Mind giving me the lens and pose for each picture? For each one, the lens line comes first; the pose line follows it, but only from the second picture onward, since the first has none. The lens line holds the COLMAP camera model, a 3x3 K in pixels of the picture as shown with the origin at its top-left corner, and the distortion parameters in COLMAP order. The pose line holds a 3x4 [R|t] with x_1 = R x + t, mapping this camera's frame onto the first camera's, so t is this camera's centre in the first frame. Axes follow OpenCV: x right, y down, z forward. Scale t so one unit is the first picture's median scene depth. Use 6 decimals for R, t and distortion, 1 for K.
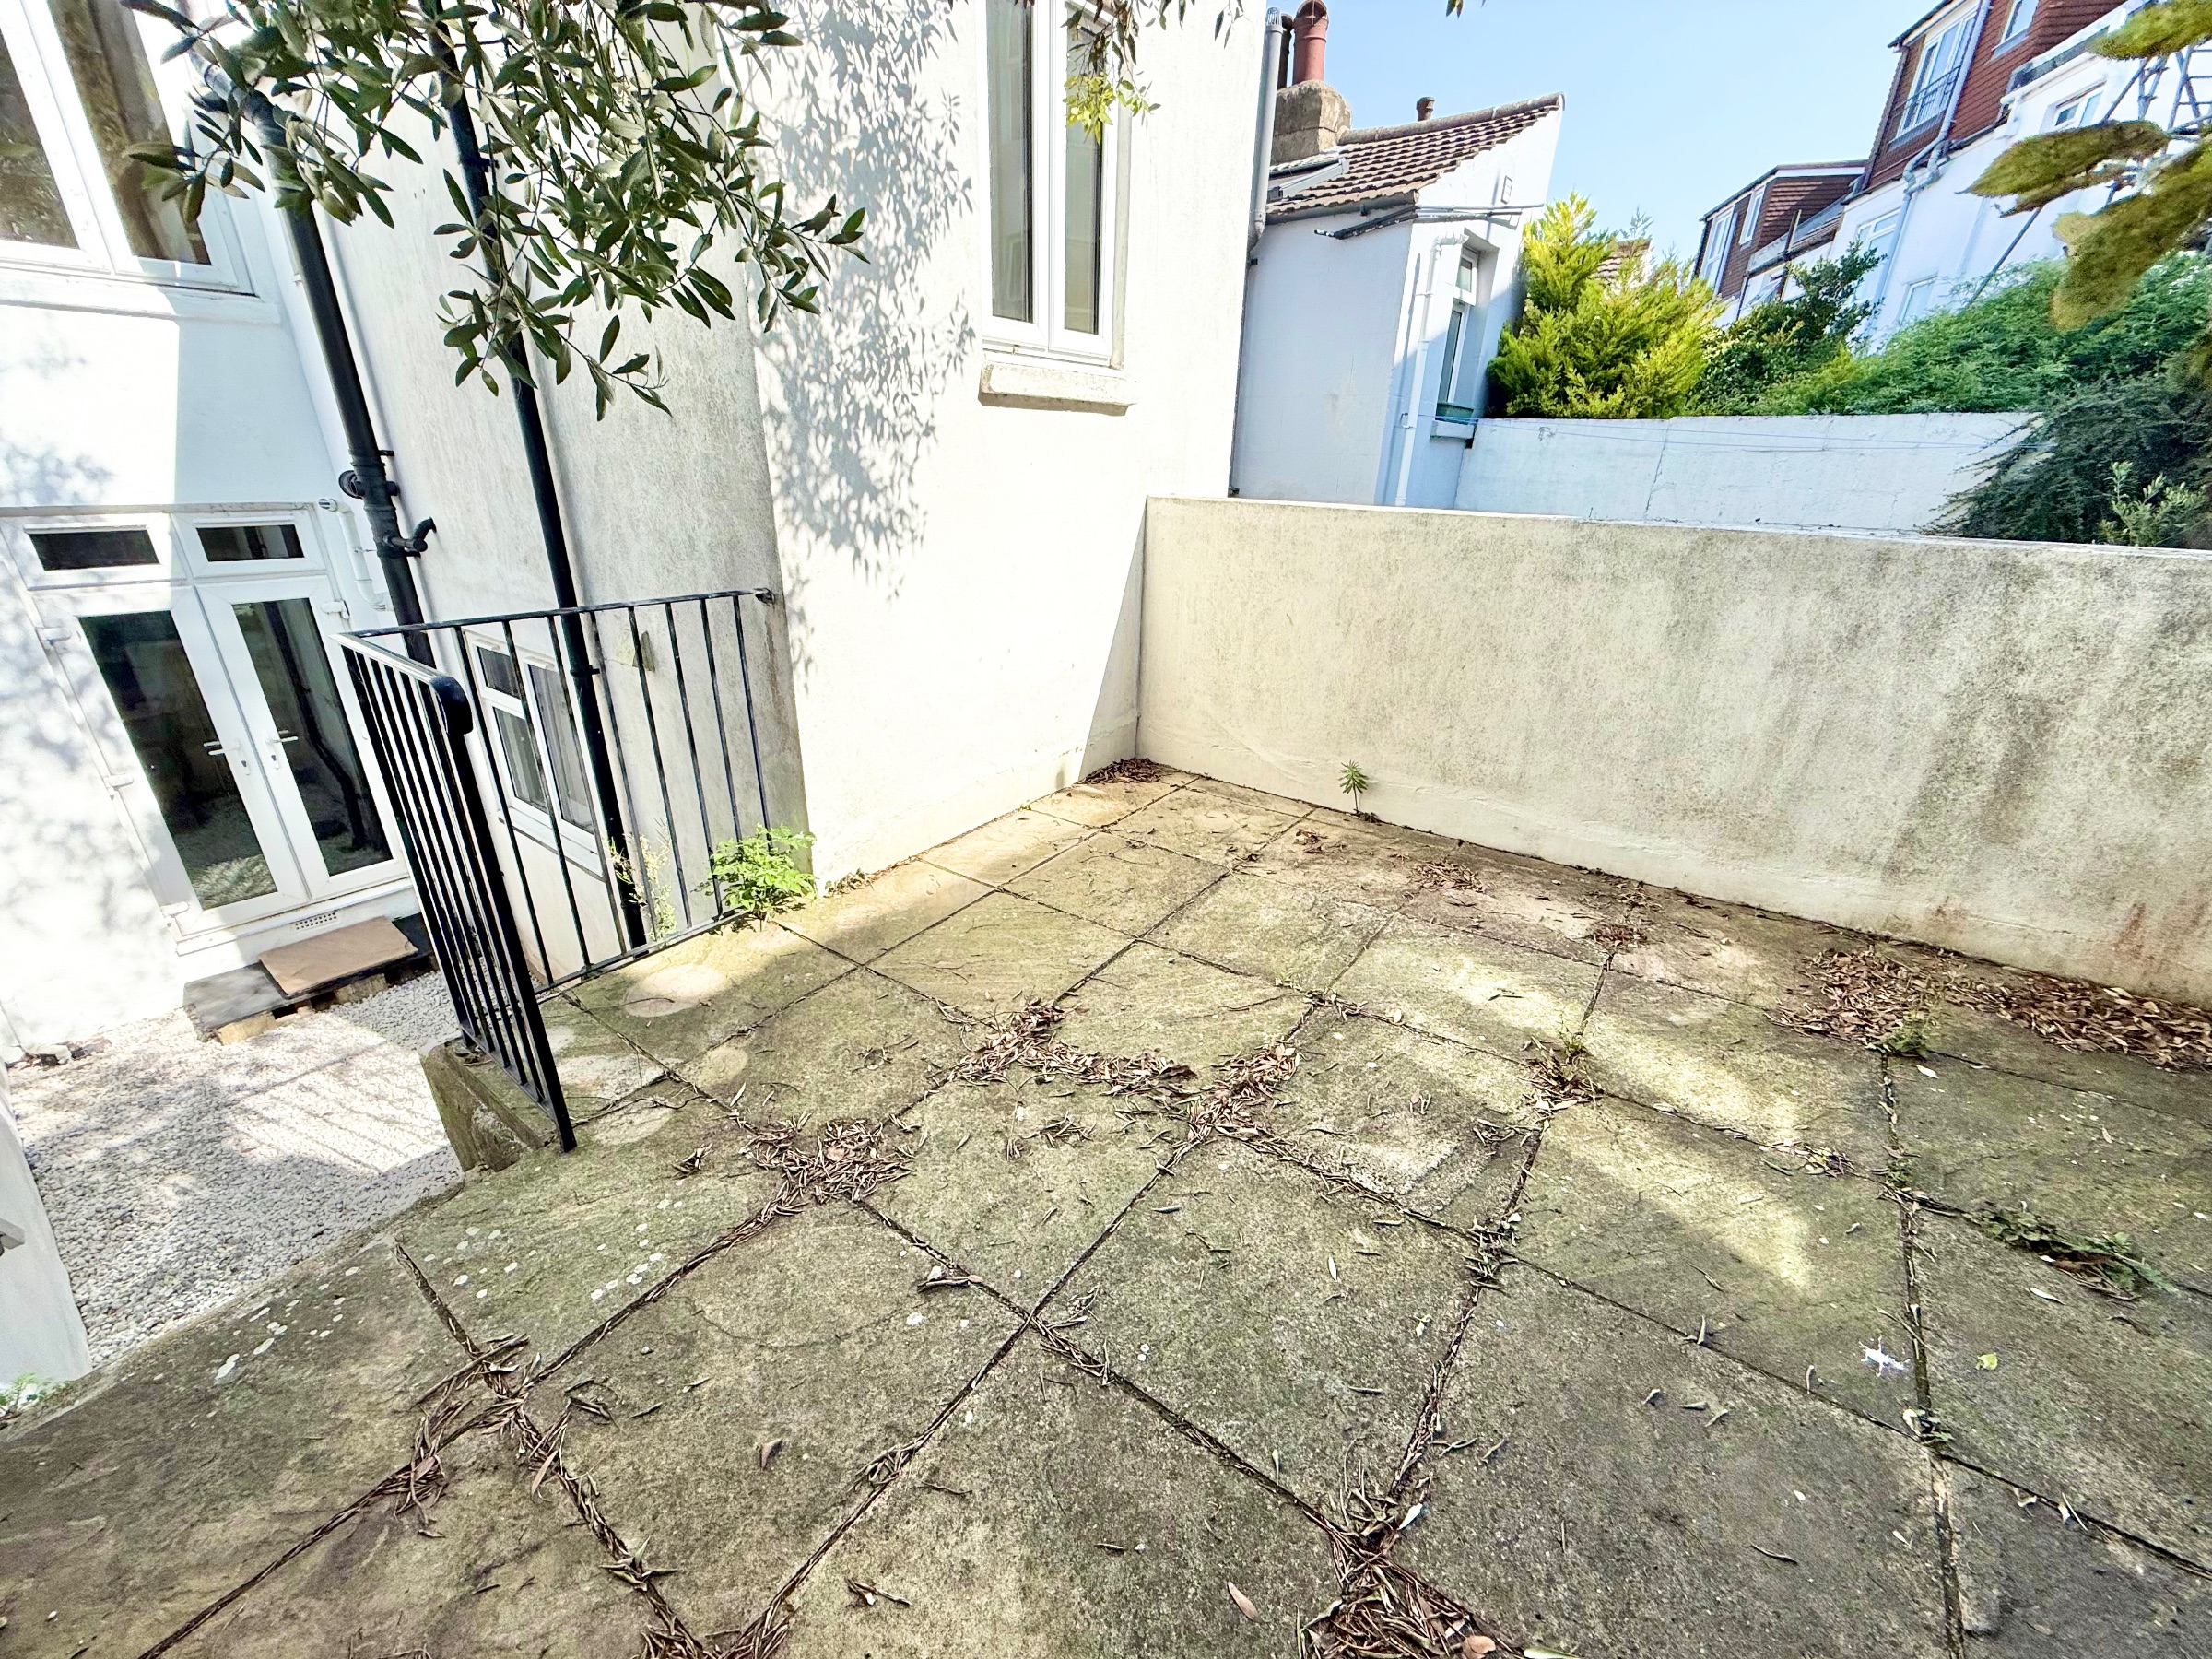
lens RADIAL K [[882.6, 0, 1096.0], [0, 882.6, 822.0], [0, 0, 1]] dist [-0.000029, 0.000956]
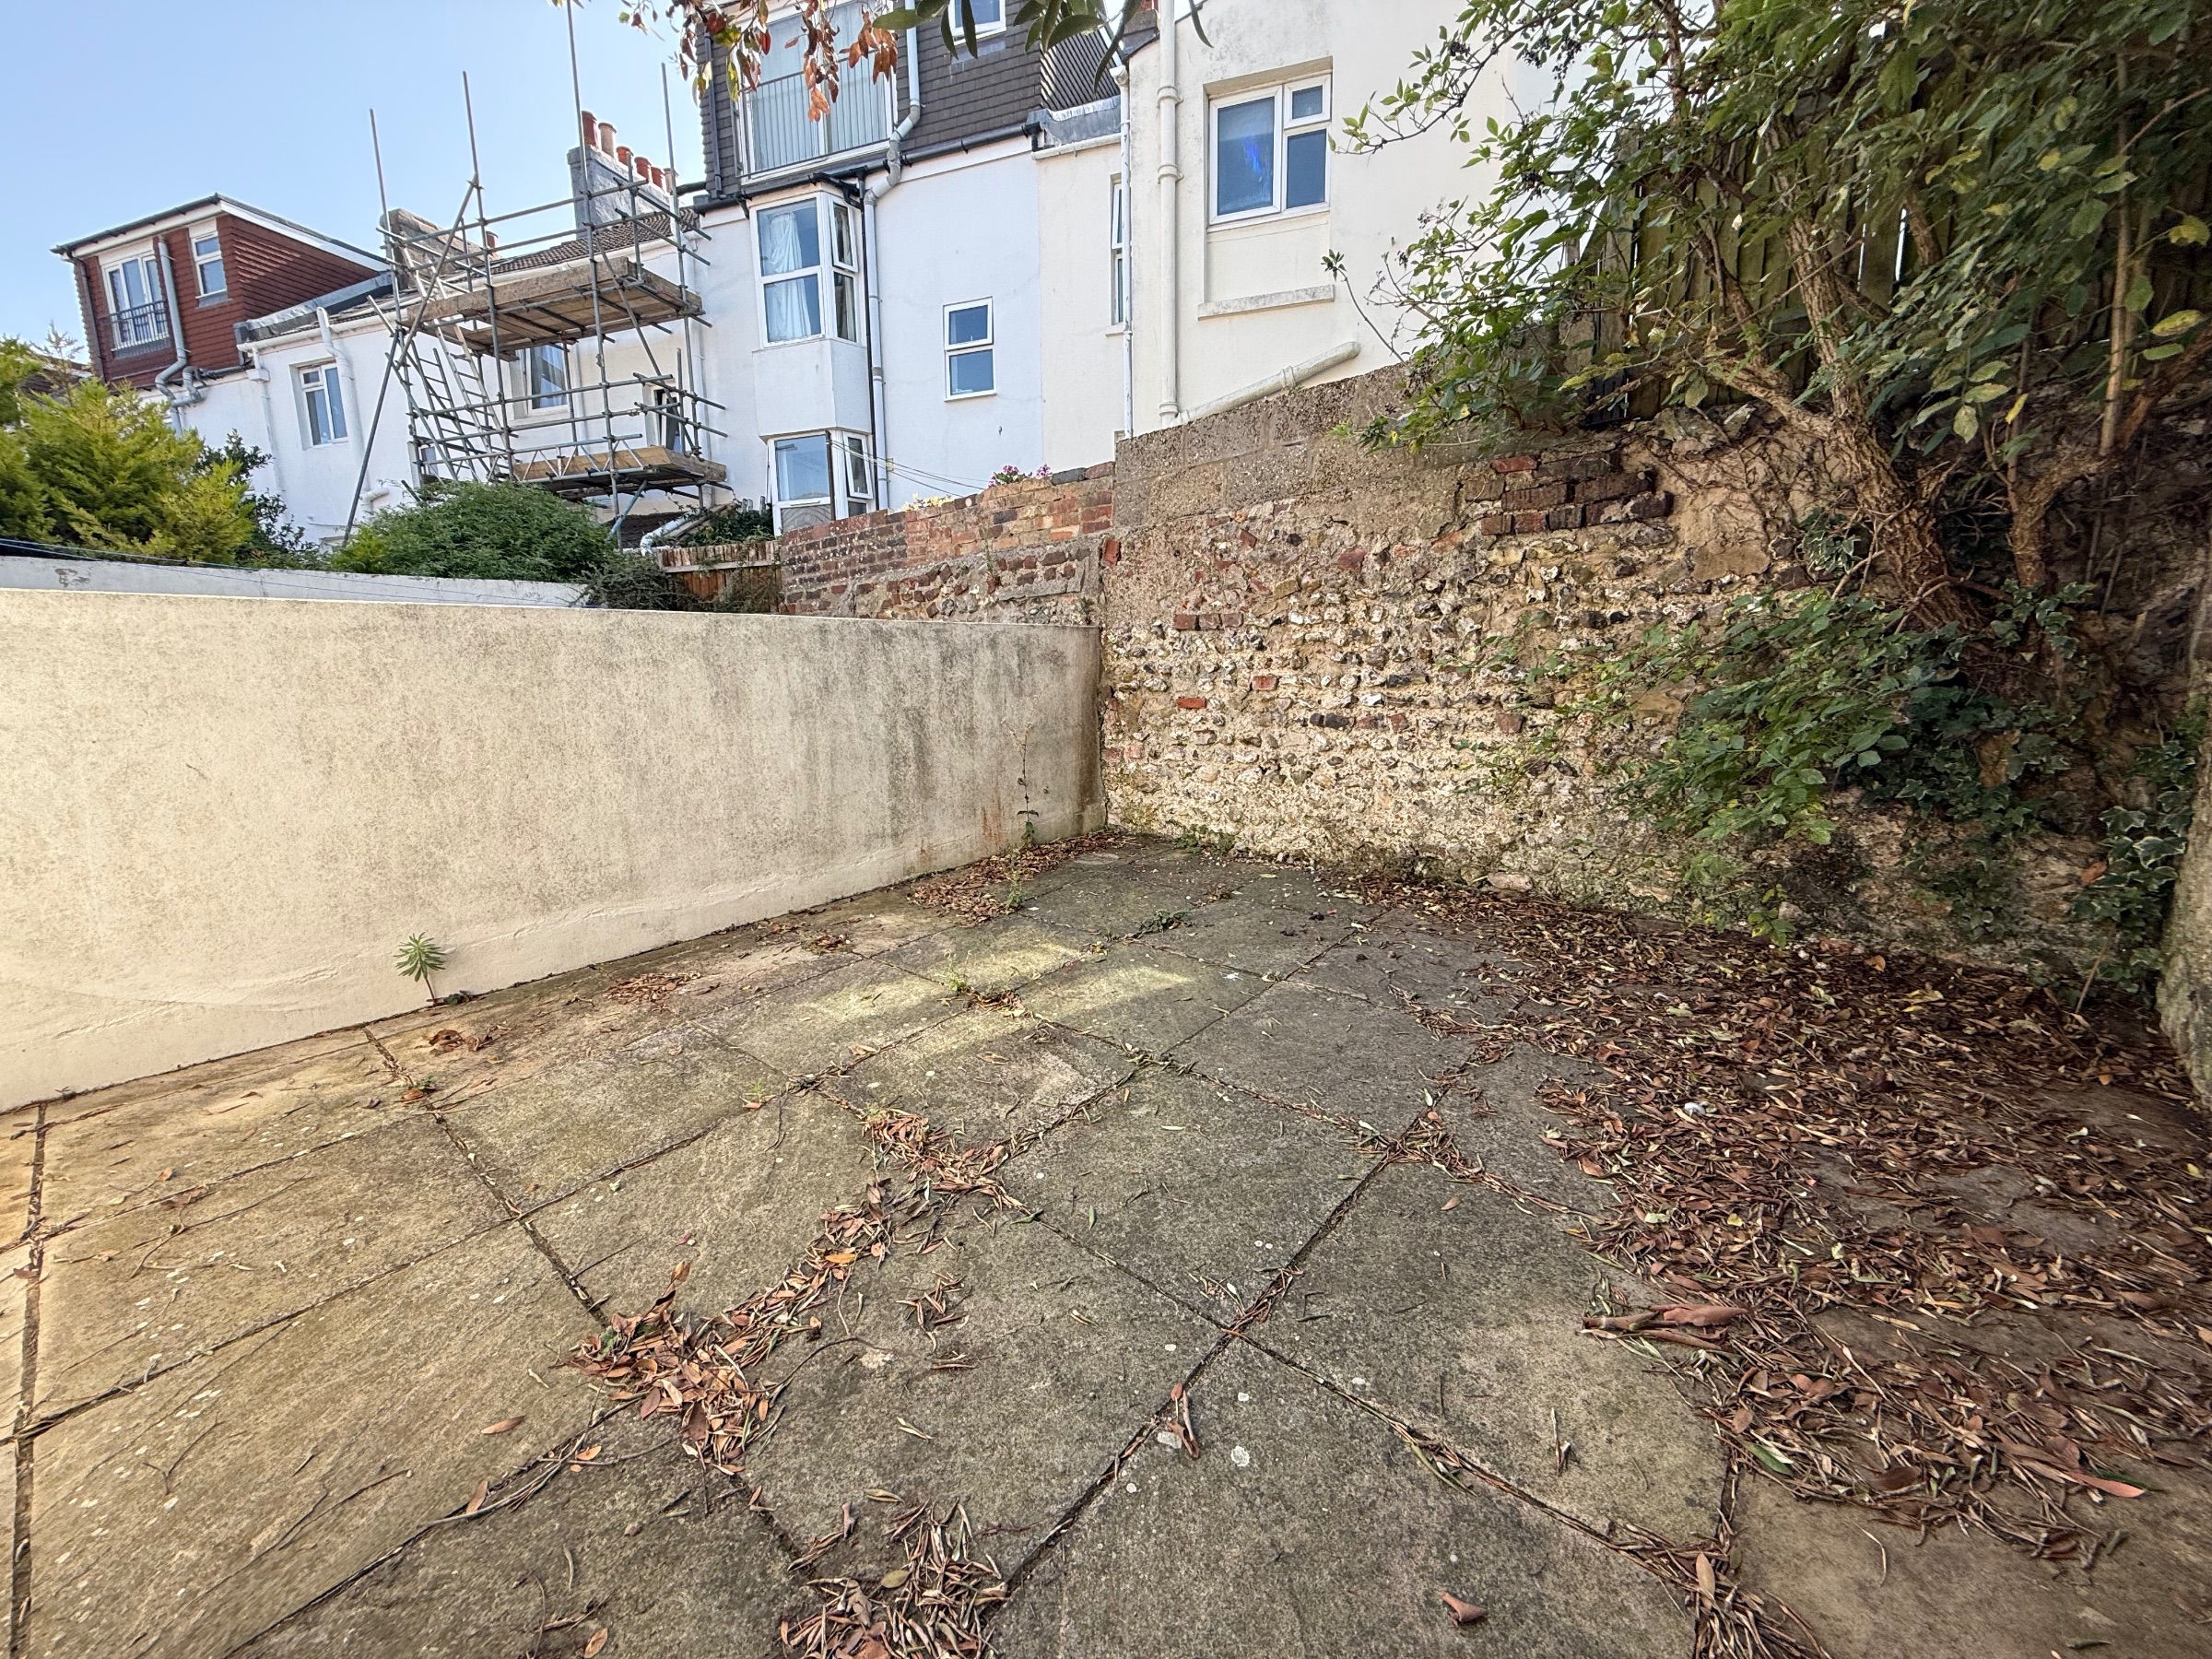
lens RADIAL K [[878.8, 0, 1100.1], [0, 878.8, 825.9], [0, 0, 1]] dist [0.001567, 0.000224]
pose [[0.068218, -0.193766, 0.978673, -0.479511], [0.401879, 0.903189, 0.150808, -0.042381], [-0.913148, 0.383021, 0.139484, 0.461139]]
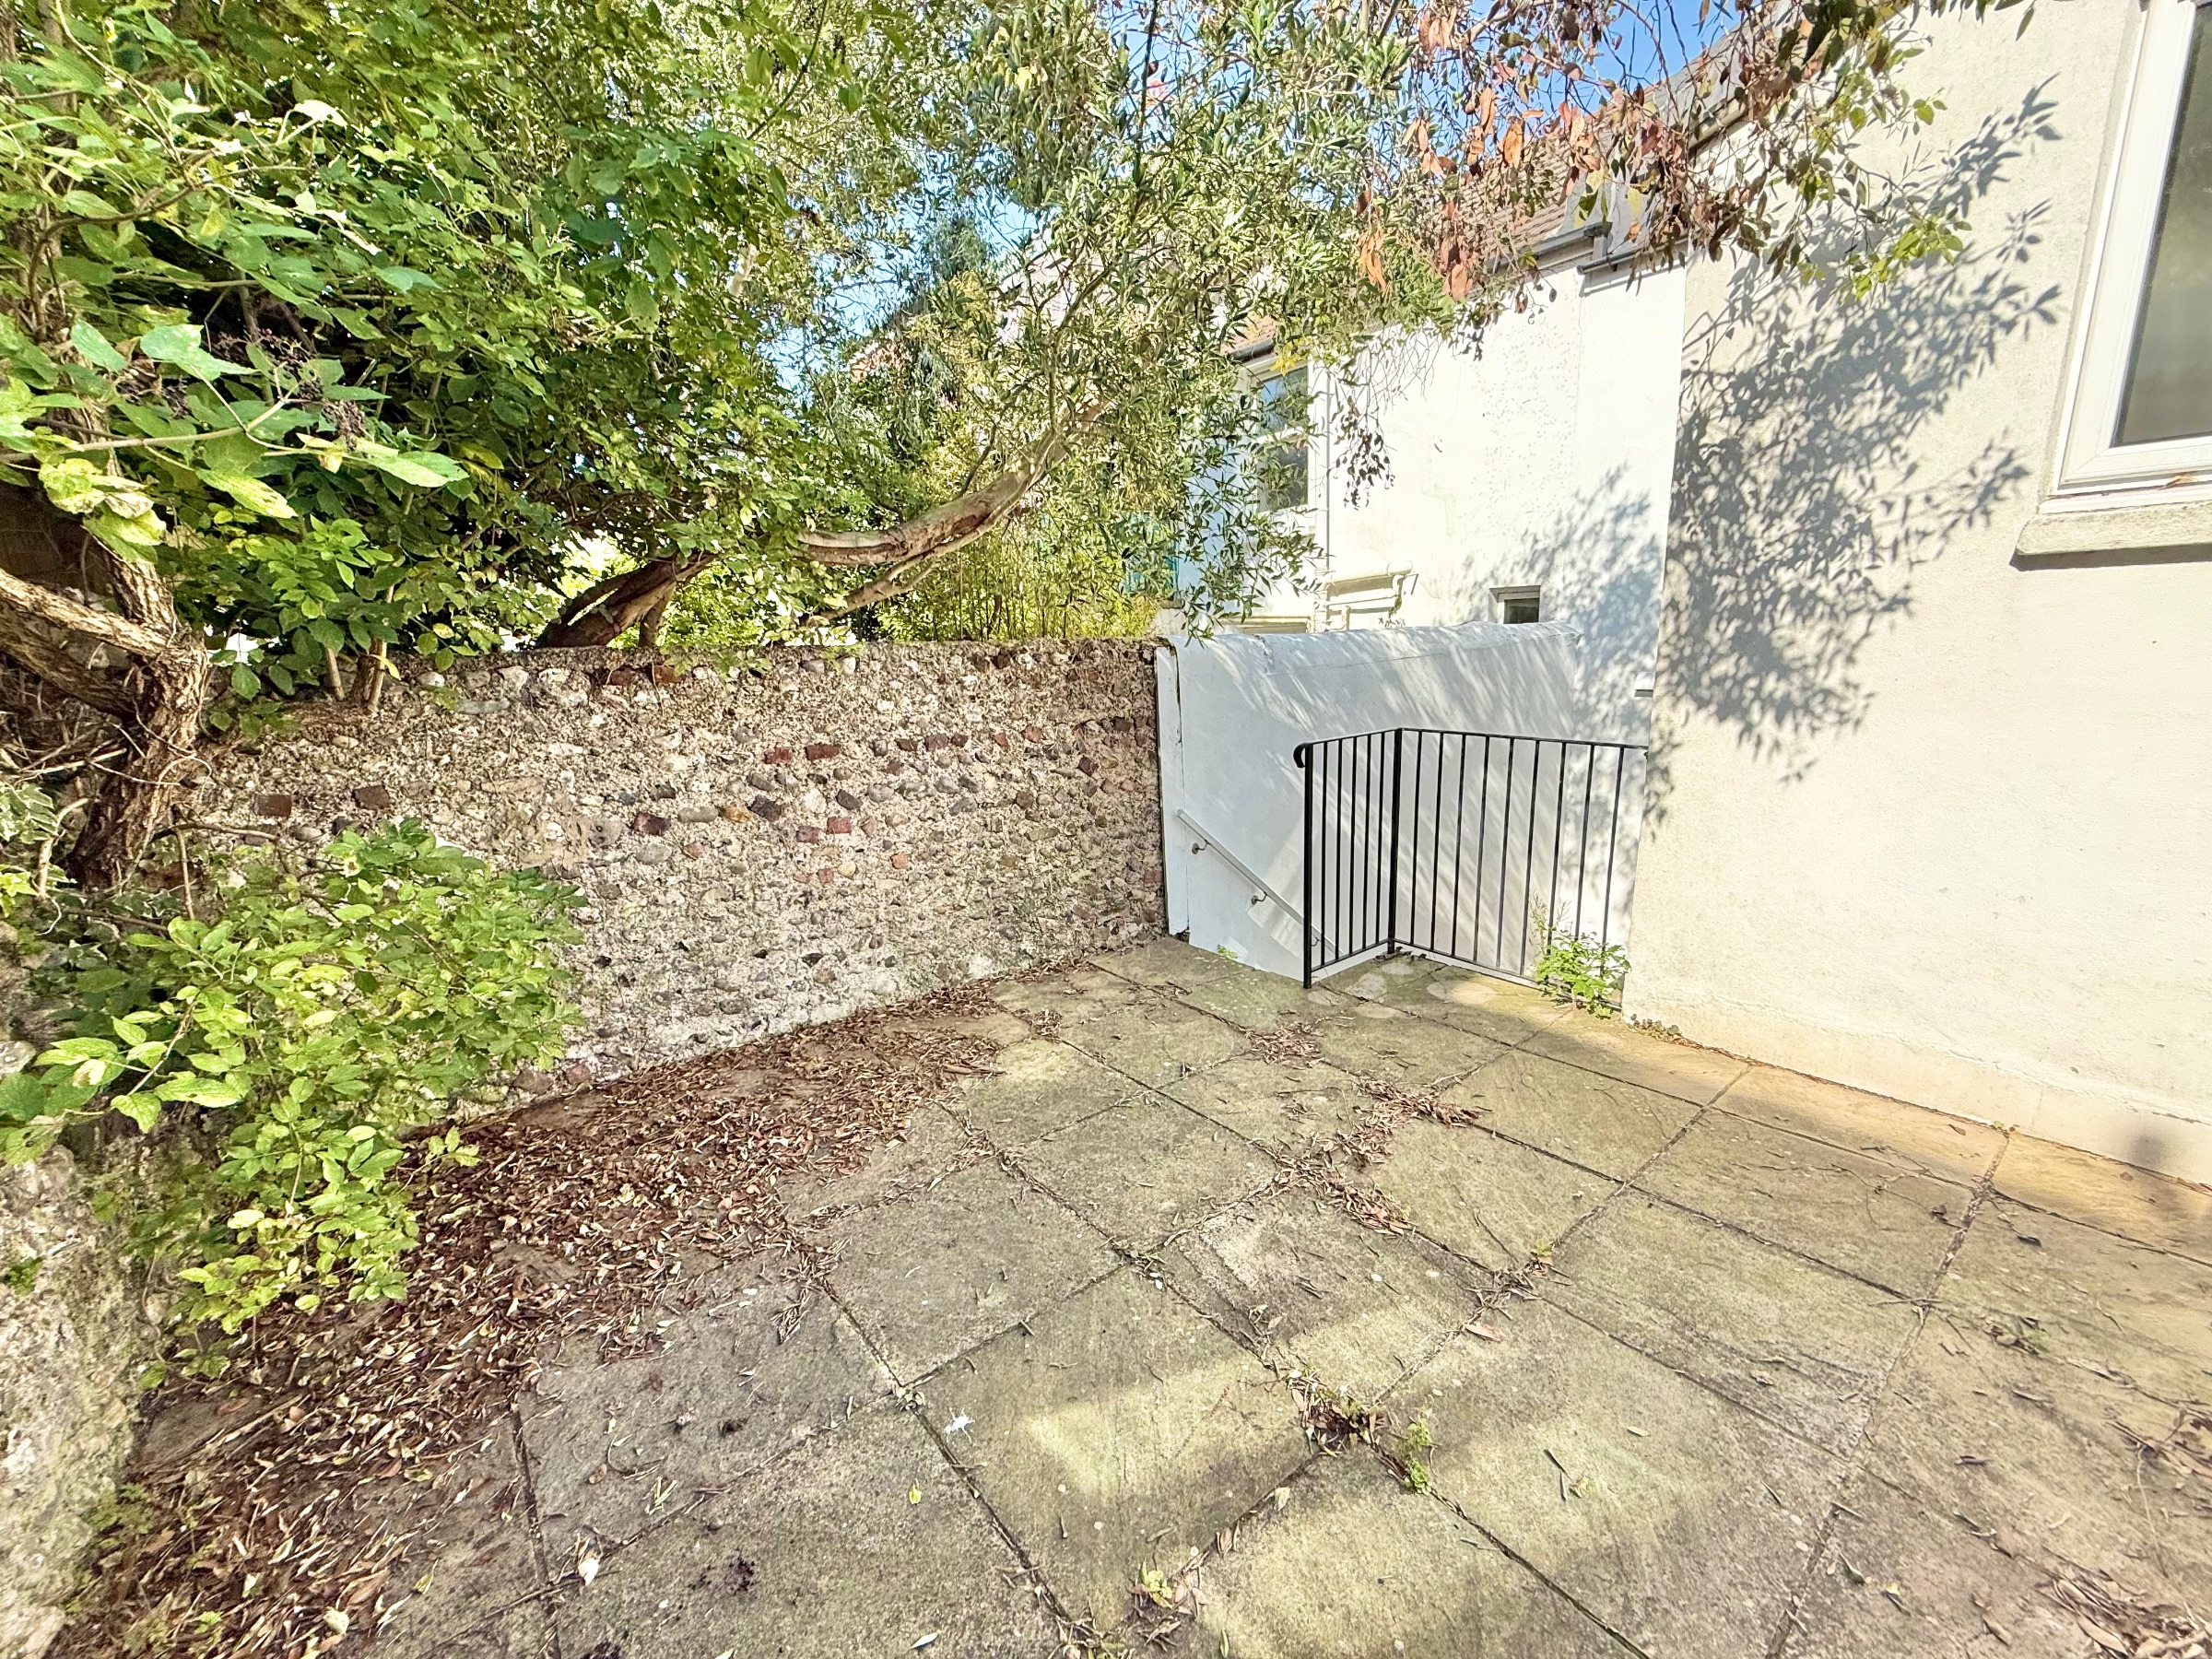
lens RADIAL K [[882.6, 0, 1096.0], [0, 882.6, 822.0], [0, 0, 1]] dist [-0.000029, 0.000956]
pose [[-0.249079, 0.212590, -0.944862, 0.939960], [-0.329691, 0.898728, 0.289122, -0.269067], [0.910639, 0.383527, -0.153765, 0.549131]]
